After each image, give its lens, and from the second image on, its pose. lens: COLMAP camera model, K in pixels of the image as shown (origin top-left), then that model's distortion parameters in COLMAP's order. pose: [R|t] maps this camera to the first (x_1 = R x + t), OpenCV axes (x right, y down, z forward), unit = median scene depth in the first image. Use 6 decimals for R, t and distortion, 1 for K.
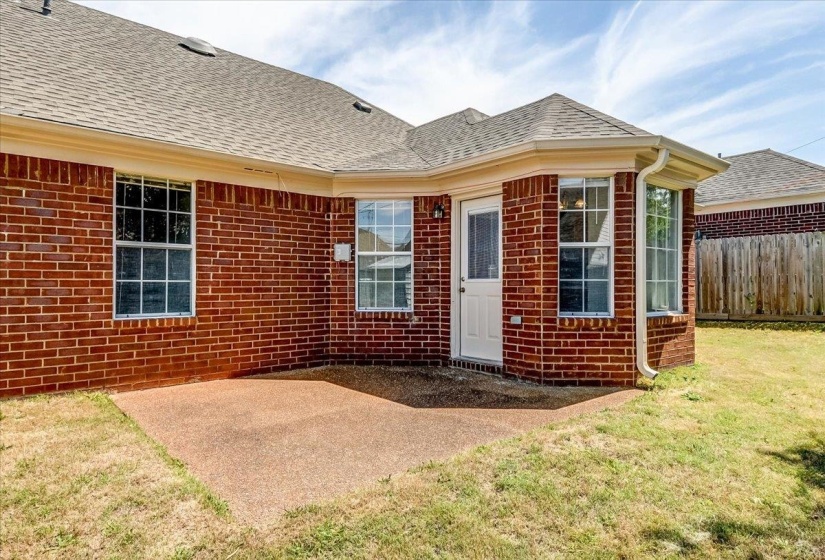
lens RADIAL K [[488.2, 0, 421.5], [0, 488.2, 279.0], [0, 0, 1]] dist [0.060252, -0.076413]
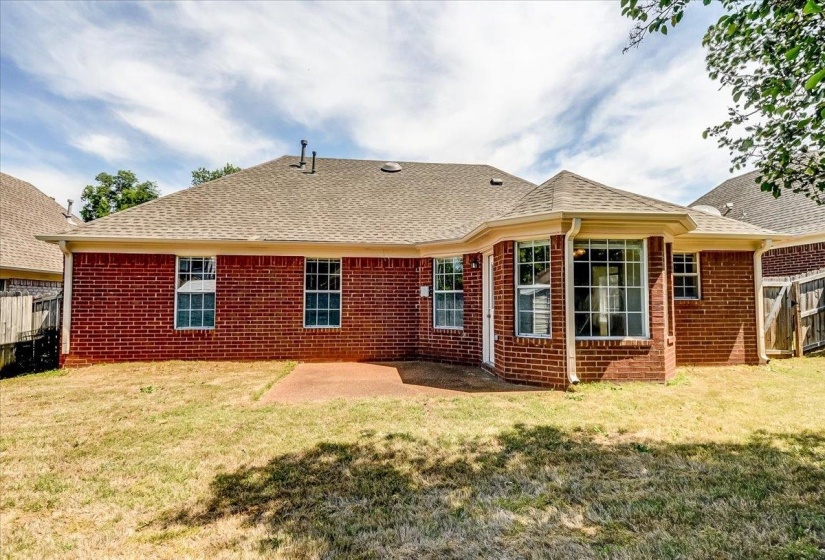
lens RADIAL K [[429.1, 0, 412.5], [0, 429.1, 280.0], [0, 0, 1]] dist [0.061868, -0.047369]
pose [[0.824596, -0.029685, -0.564943, 0.725755], [0.003685, 0.998883, -0.047108, -0.030170], [0.565710, 0.036763, 0.823784, -0.234061]]
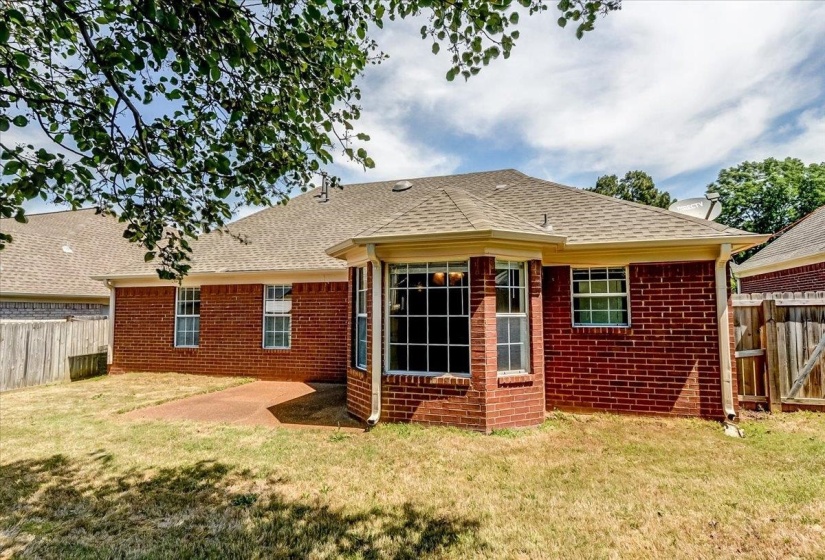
lens RADIAL K [[437.4, 0, 405.8], [0, 437.4, 283.4], [0, 0, 1]] dist [0.066592, -0.050156]
pose [[0.523575, -0.059035, -0.849932, 1.372681], [0.011492, 0.997995, -0.062240, -0.078315], [0.851902, 0.022820, 0.523203, 0.434349]]
